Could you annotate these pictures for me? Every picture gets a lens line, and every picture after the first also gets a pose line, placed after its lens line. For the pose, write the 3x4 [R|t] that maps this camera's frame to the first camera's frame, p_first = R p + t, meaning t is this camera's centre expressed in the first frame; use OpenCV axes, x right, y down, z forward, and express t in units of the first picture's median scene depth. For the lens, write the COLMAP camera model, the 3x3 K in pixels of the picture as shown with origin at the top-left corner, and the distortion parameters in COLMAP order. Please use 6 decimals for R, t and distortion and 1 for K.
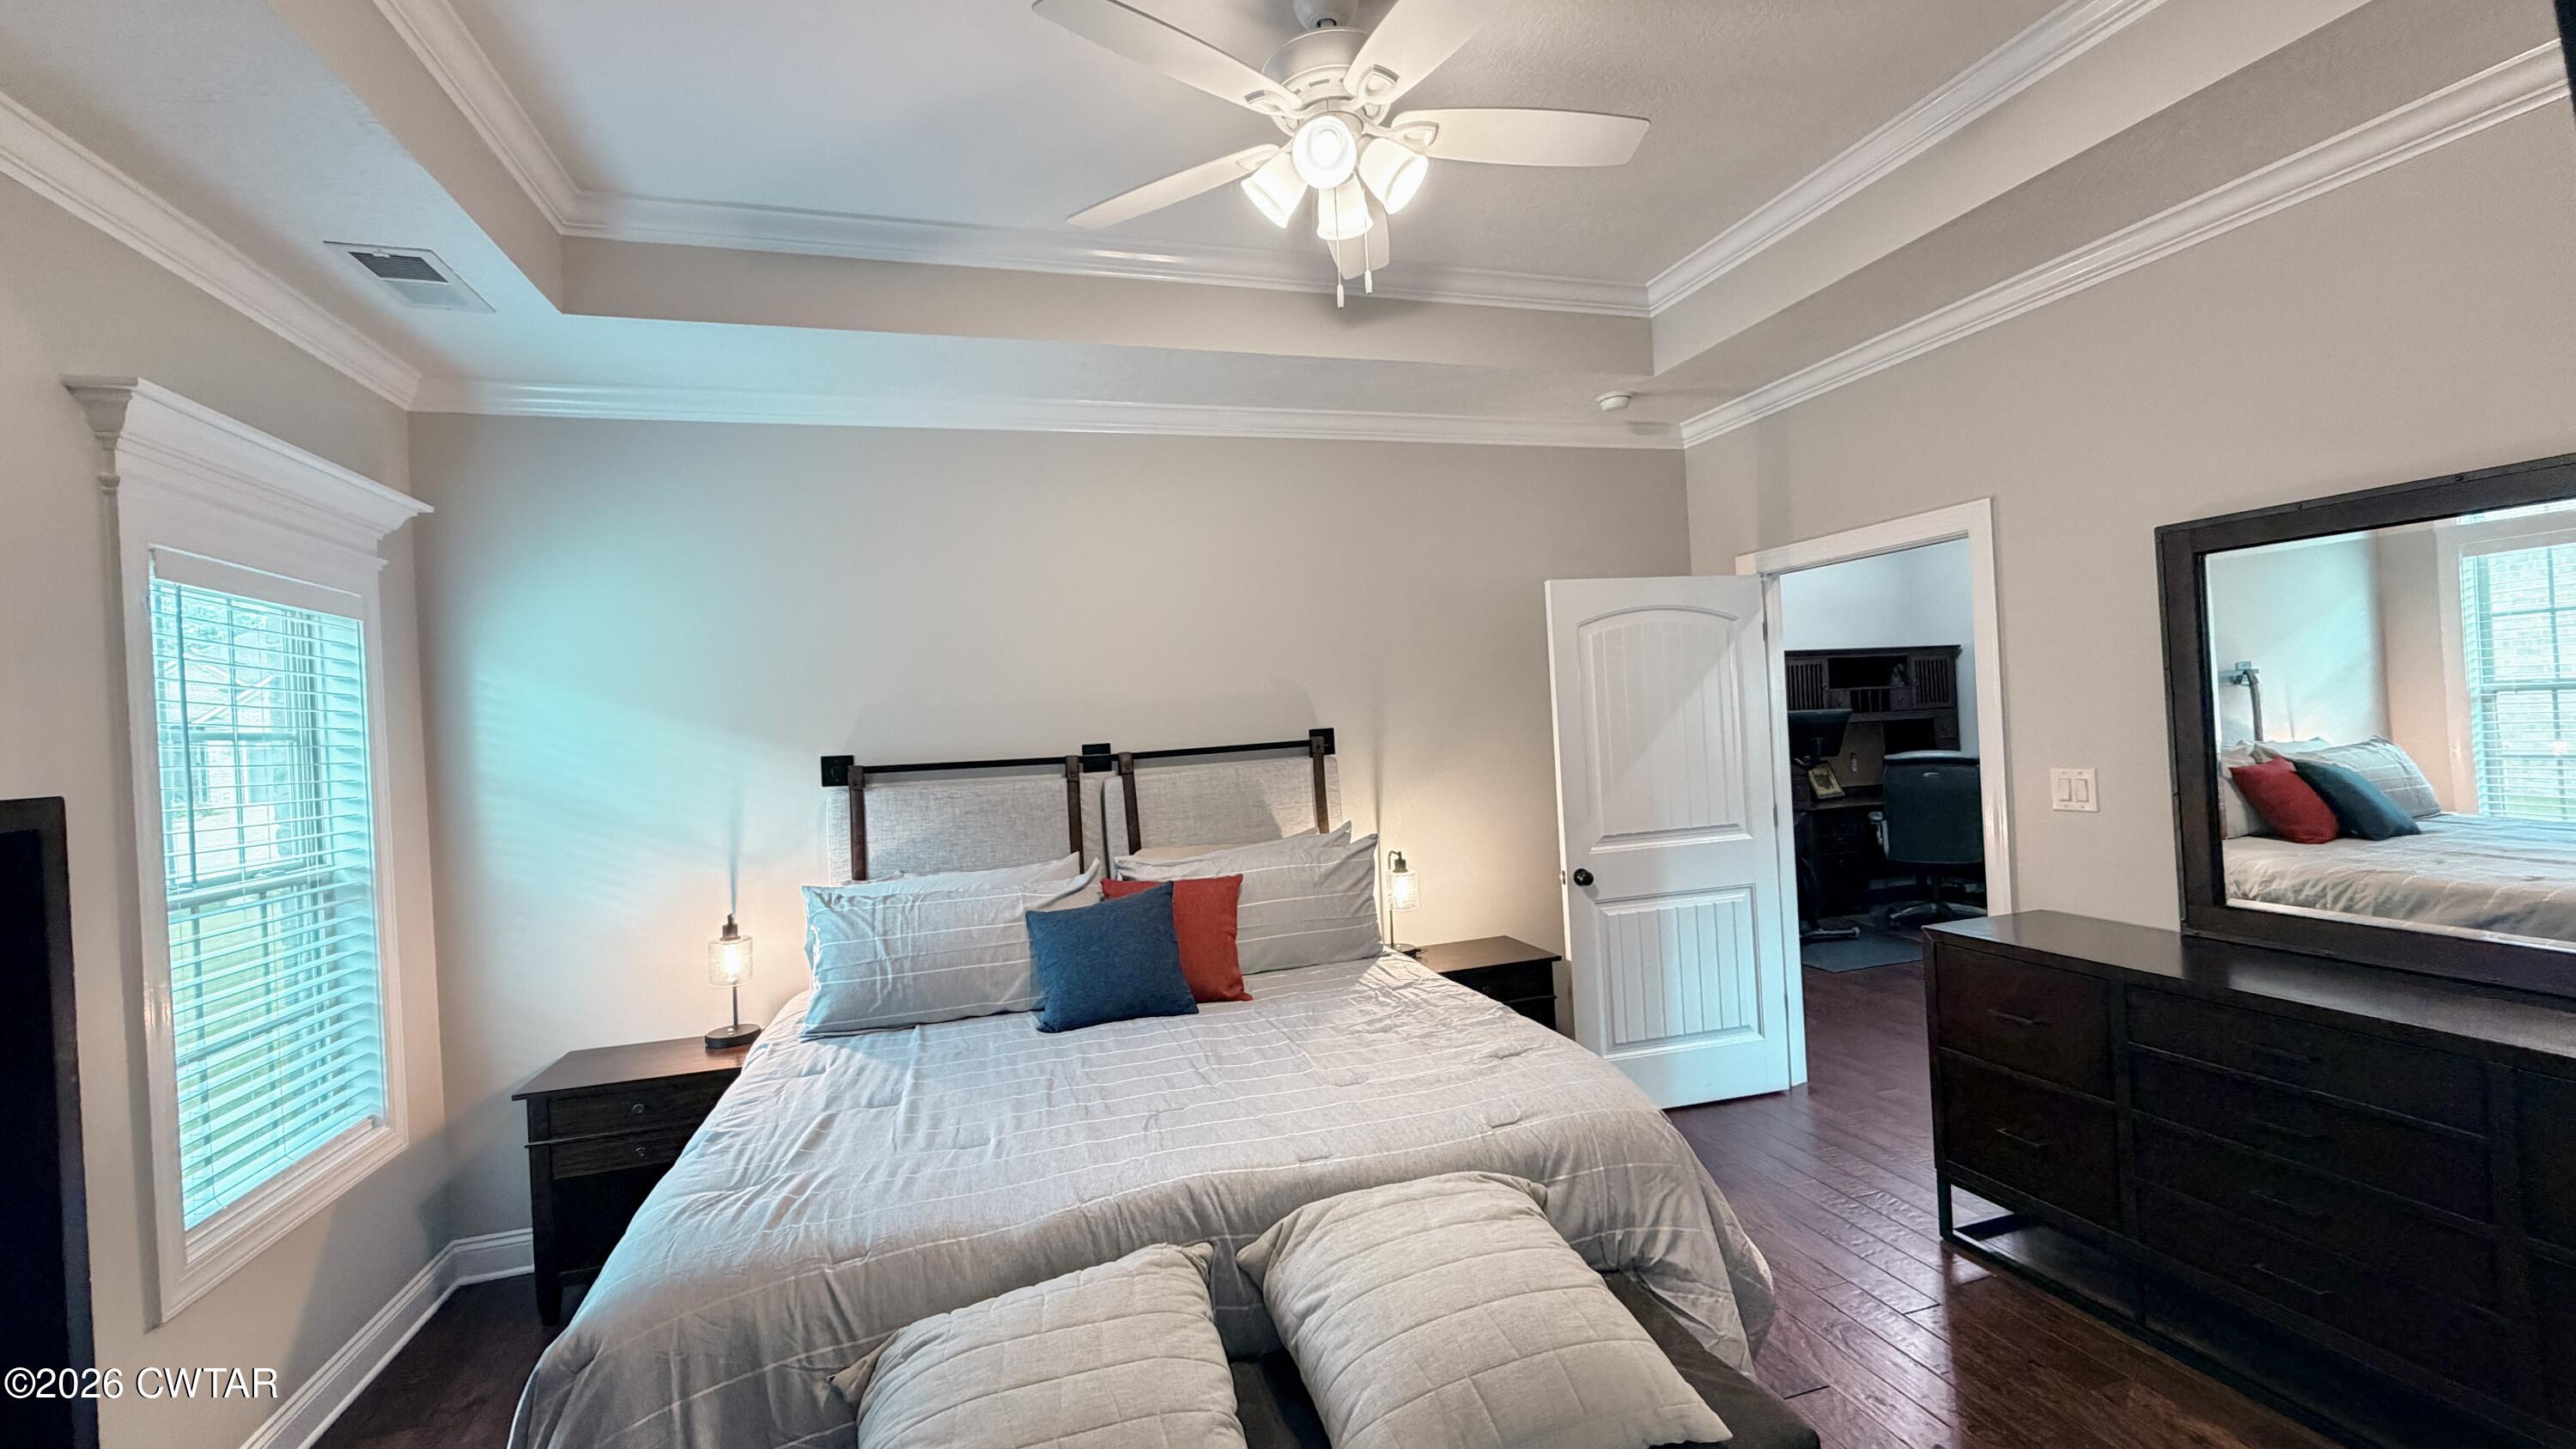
lens RADIAL K [[1042.1, 0, 1284.3], [0, 1042.1, 727.7], [0, 0, 1]] dist [0.004284, 0.000220]
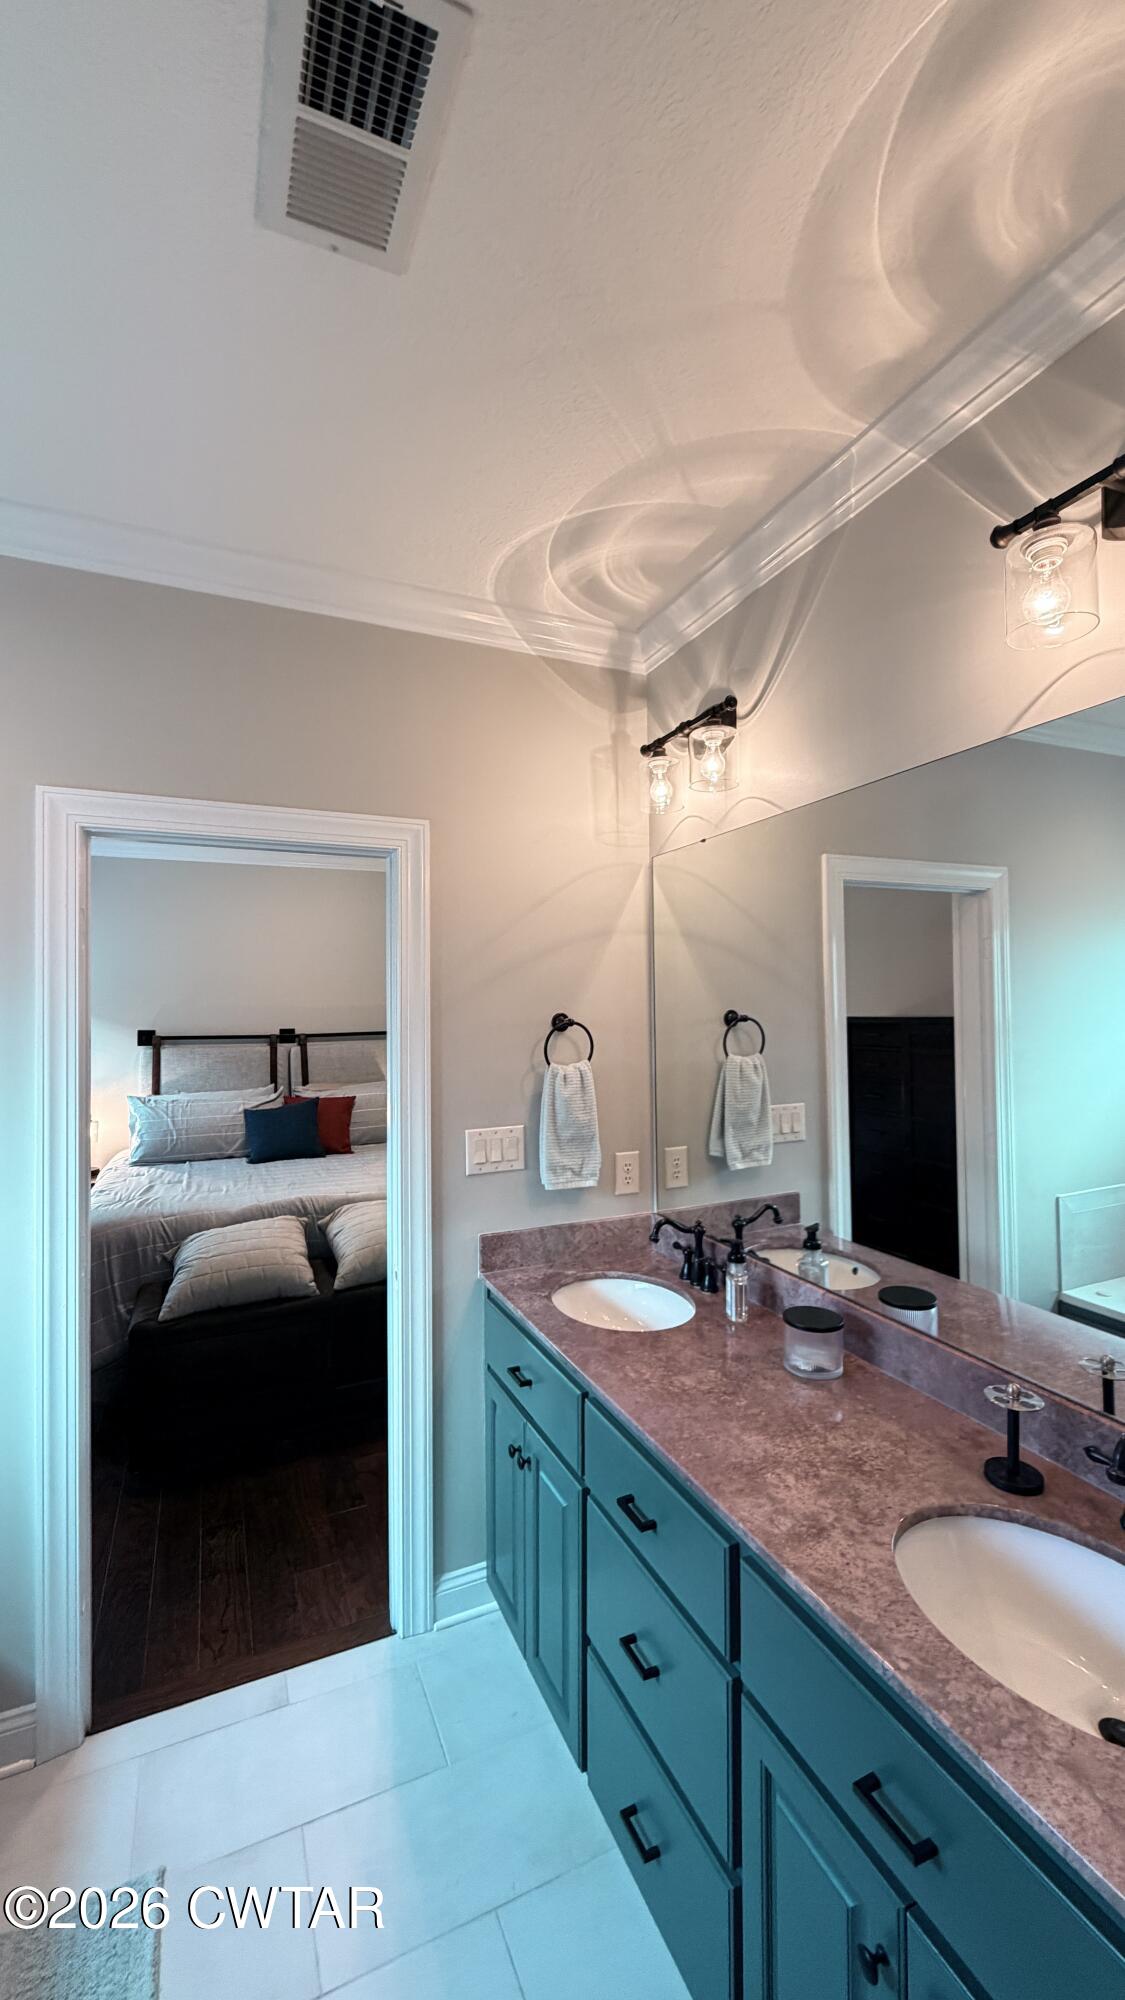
lens RADIAL K [[809.0, 0, 573.0], [0, 809.0, 991.0], [0, 0, 1]] dist [0.004284, 0.000220]
pose [[0.990719, 0.043192, 0.128882, 0.171852], [-0.039150, 0.998664, -0.033733, -0.028278], [-0.130167, 0.028374, 0.991086, -0.648725]]
